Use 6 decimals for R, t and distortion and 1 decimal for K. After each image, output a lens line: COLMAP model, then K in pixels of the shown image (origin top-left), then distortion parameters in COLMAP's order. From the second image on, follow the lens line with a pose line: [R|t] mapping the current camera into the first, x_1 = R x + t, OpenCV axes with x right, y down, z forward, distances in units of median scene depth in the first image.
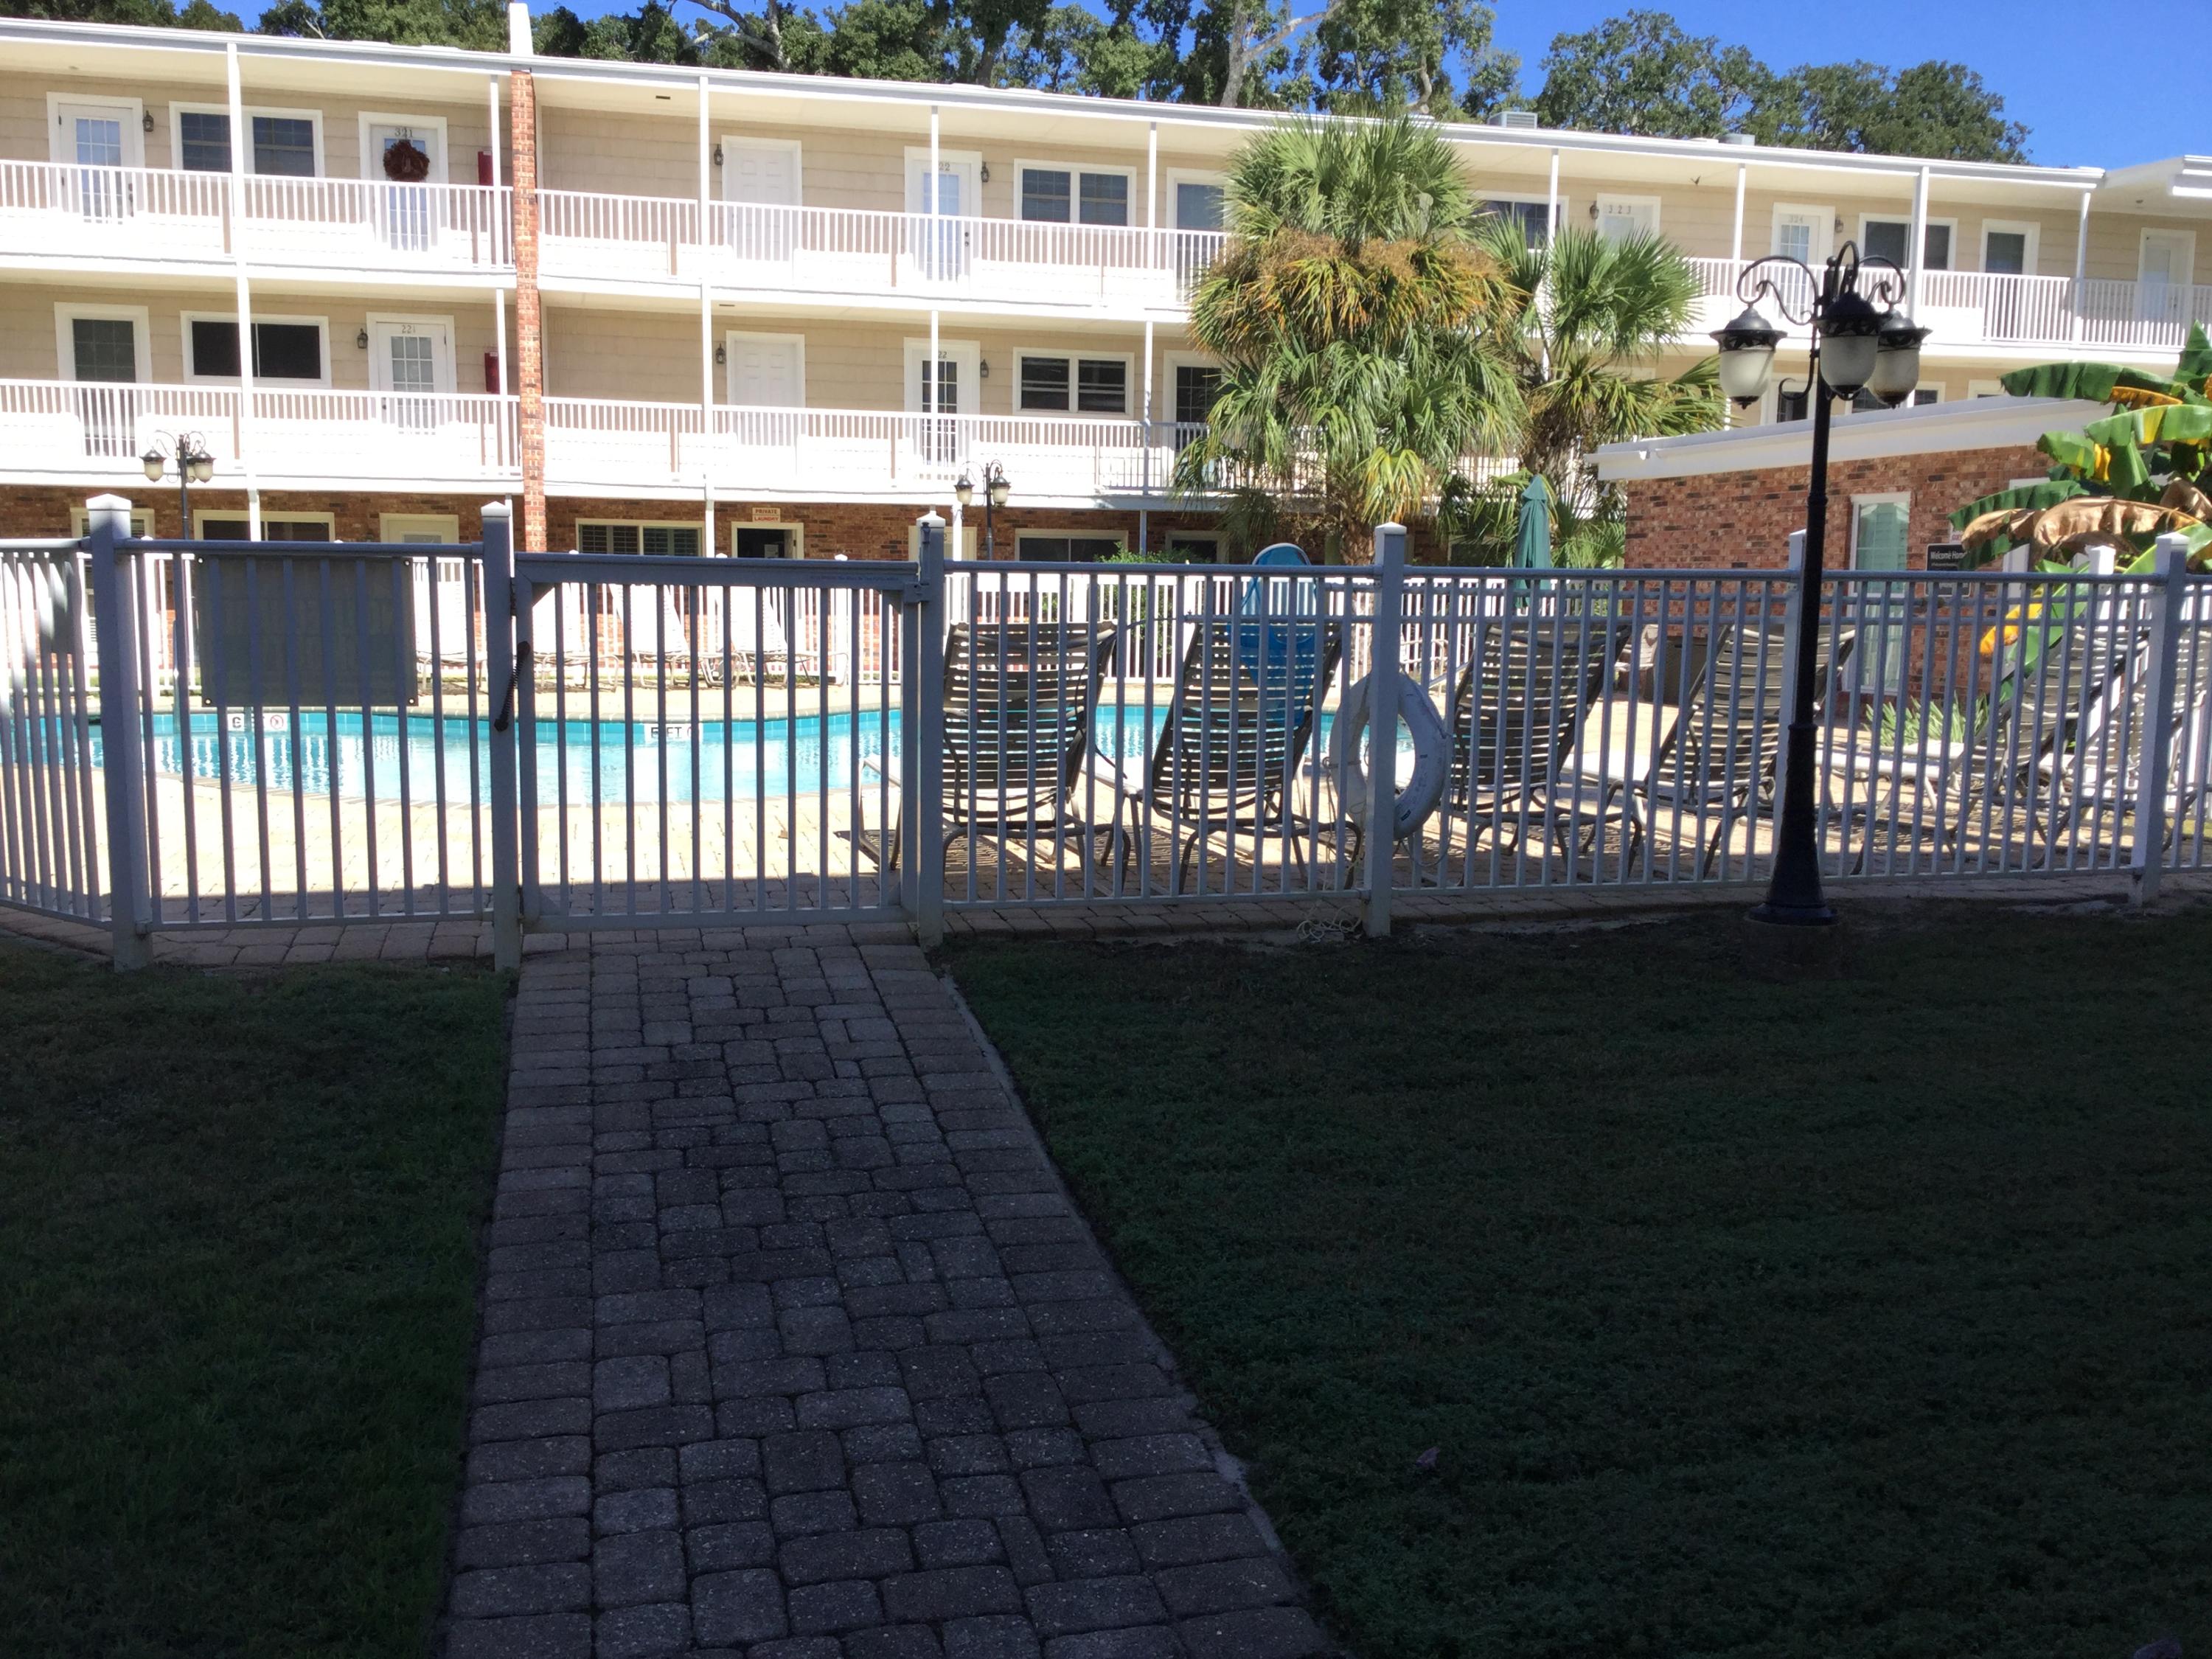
lens RADIAL K [[2041.1, 0, 1099.4], [0, 2041.1, 847.5], [0, 0, 1]] dist [0.080119, -0.133882]
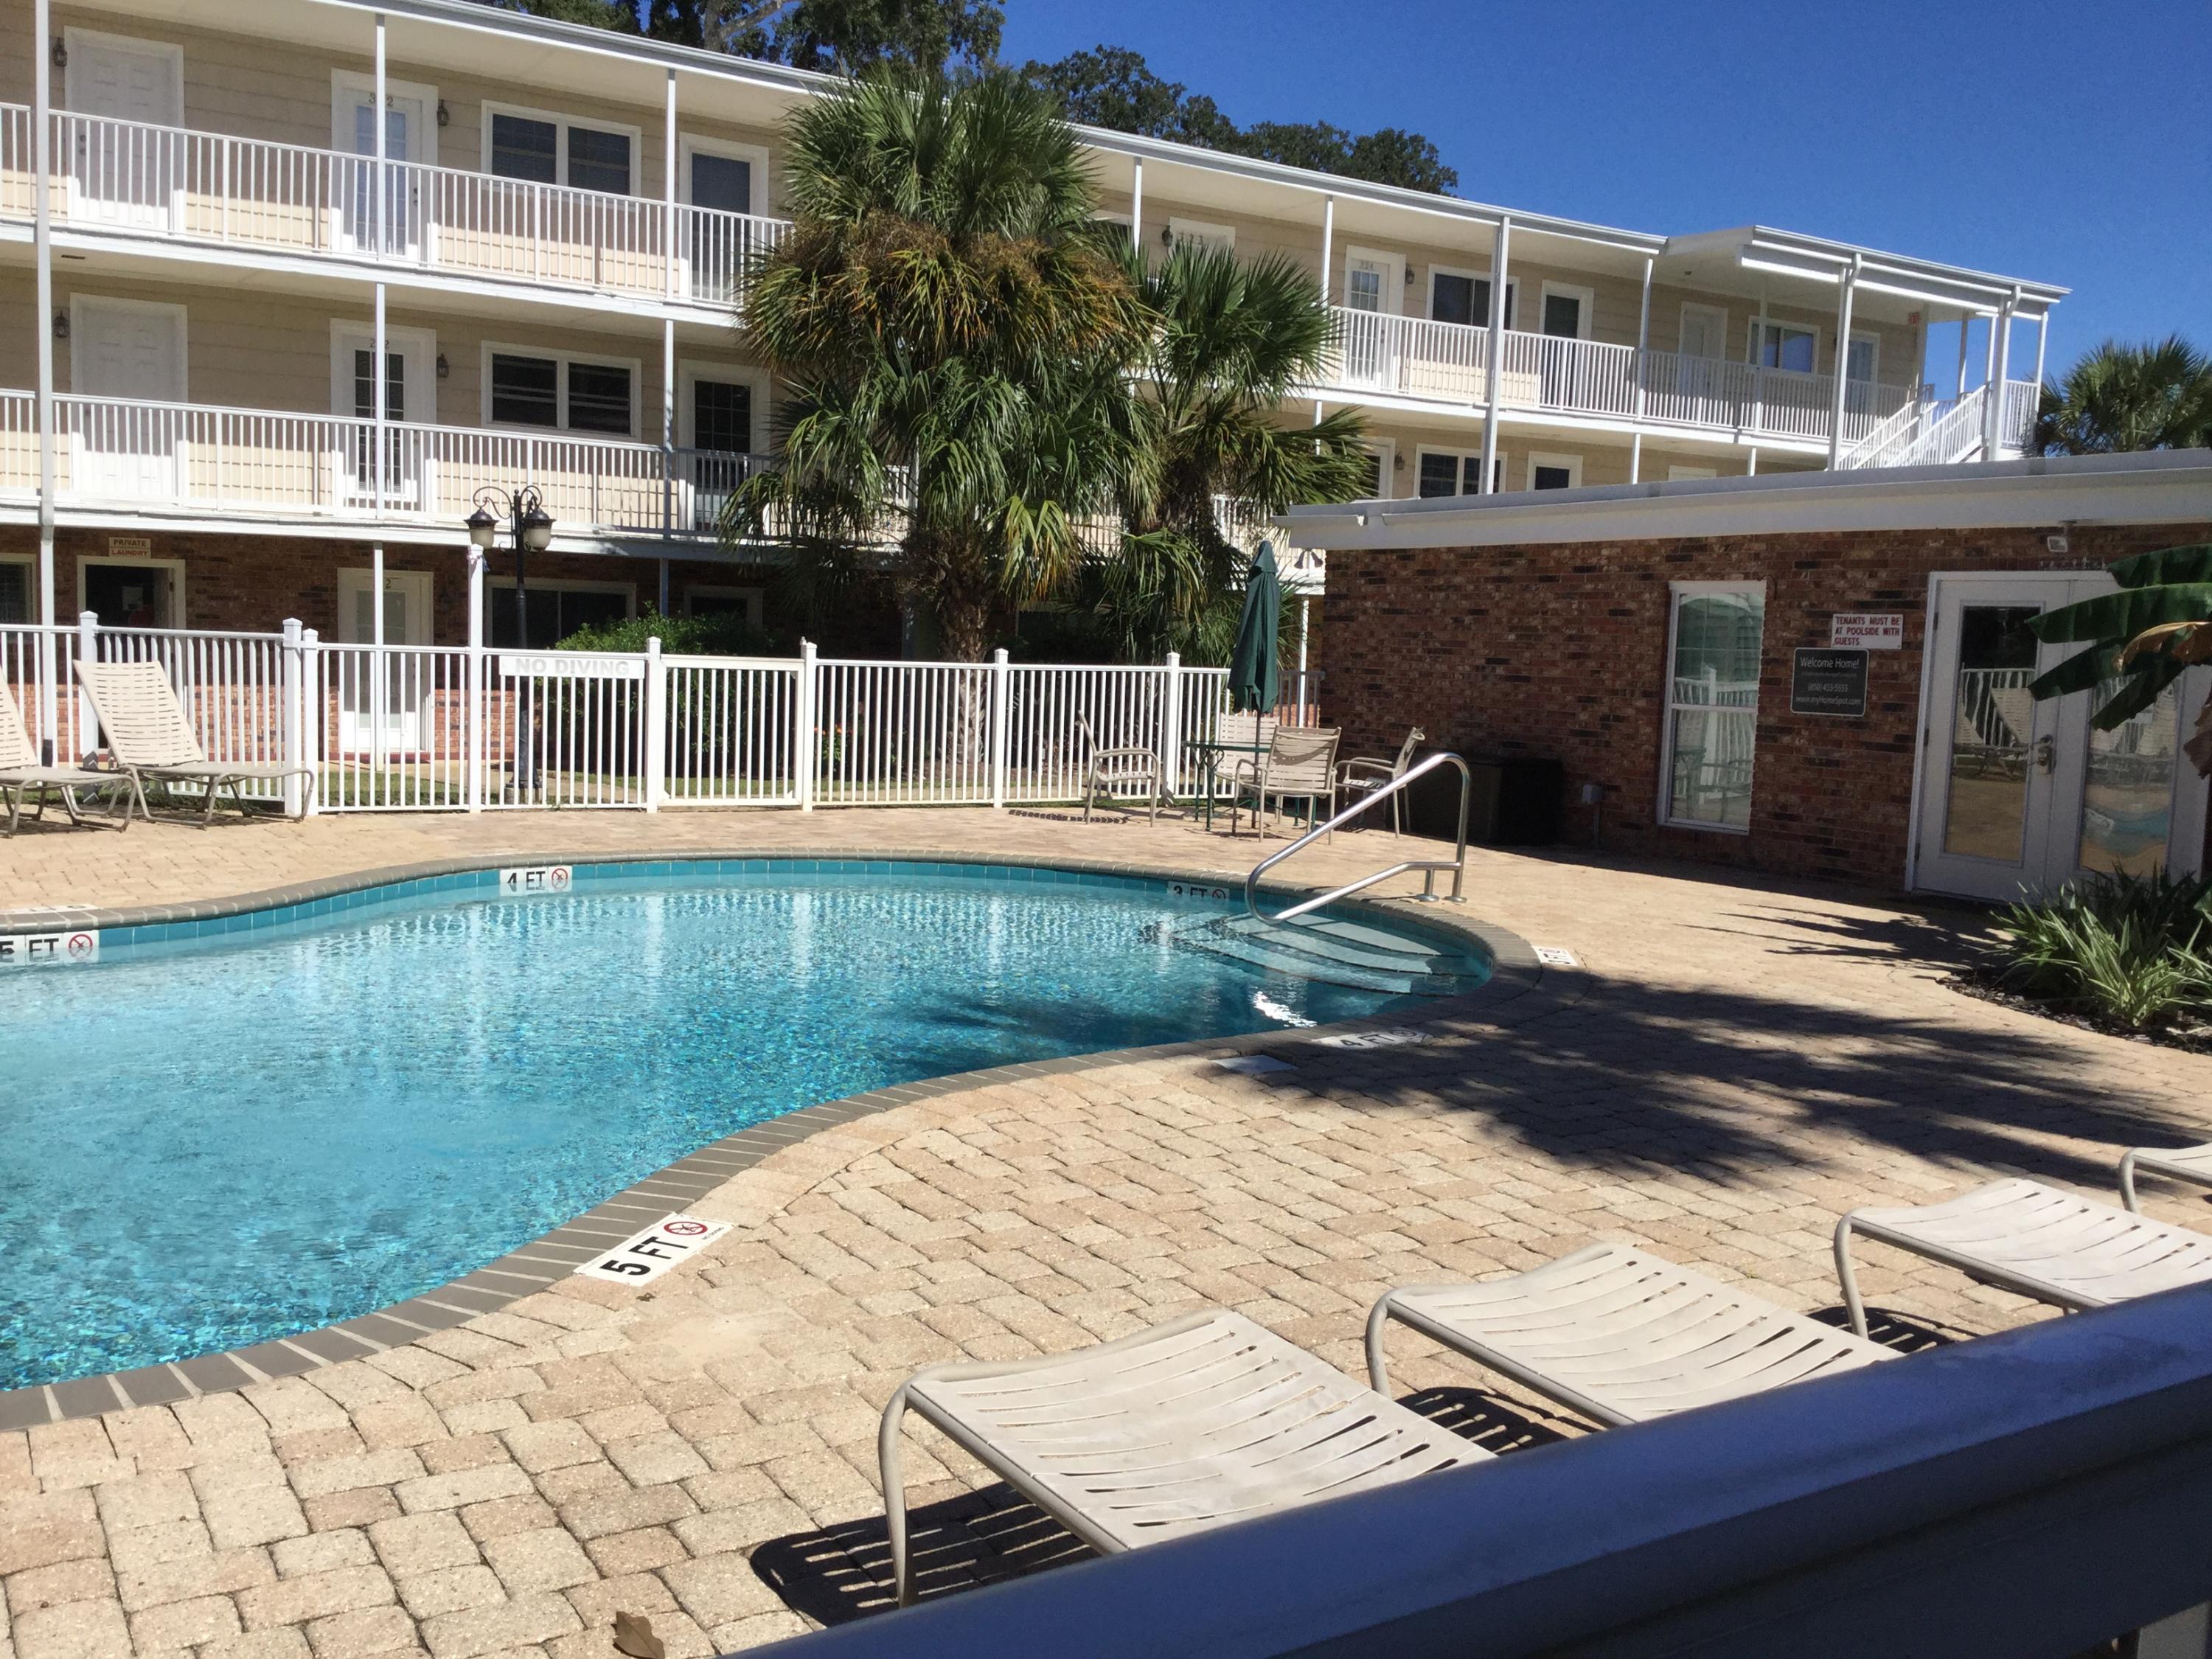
lens RADIAL K [[2041.1, 0, 1096.7], [0, 2041.1, 824.2], [0, 0, 1]] dist [0.080119, -0.133882]
pose [[0.953593, -0.005997, 0.301040, -0.058410], [0.015656, 0.999437, -0.029685, -0.038464], [-0.300692, 0.033020, 0.953149, 0.211096]]
